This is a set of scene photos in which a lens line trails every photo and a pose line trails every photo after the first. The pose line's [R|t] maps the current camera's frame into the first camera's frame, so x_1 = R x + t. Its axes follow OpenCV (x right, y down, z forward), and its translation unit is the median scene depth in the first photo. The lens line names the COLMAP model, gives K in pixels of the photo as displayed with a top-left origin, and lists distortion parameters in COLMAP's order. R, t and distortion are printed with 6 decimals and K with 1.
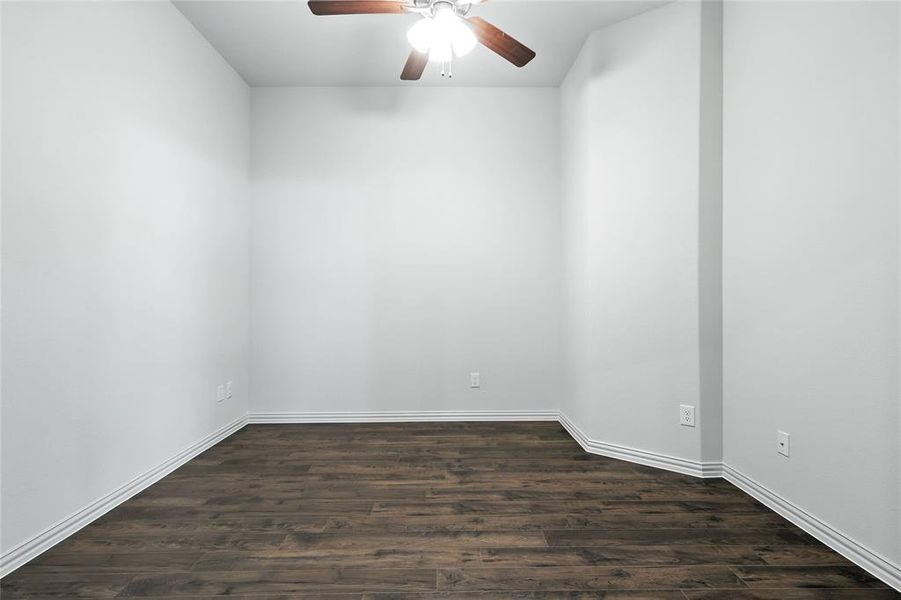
lens RADIAL K [[394.2, 0, 451.2], [0, 394.2, 298.1], [0, 0, 1]] dist [0.001328, 0.000295]
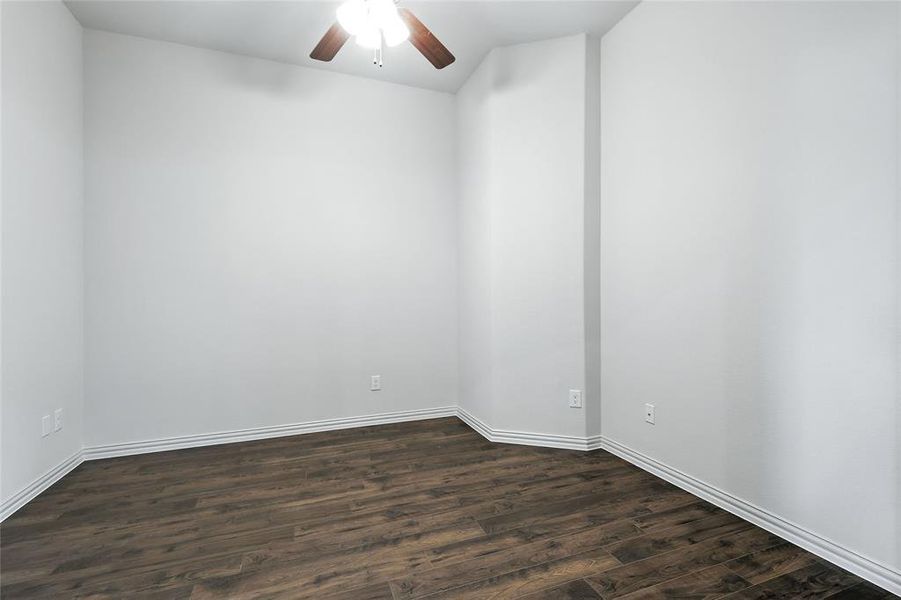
lens RADIAL K [[397.3, 0, 450.5], [0, 397.3, 300.0], [0, 0, 1]] dist [0.001159, 0.000284]
pose [[0.942695, -0.007220, 0.333578, -0.153514], [0.005662, 0.999968, 0.005643, 0.000261], [-0.333608, -0.003431, 0.942706, 0.031190]]
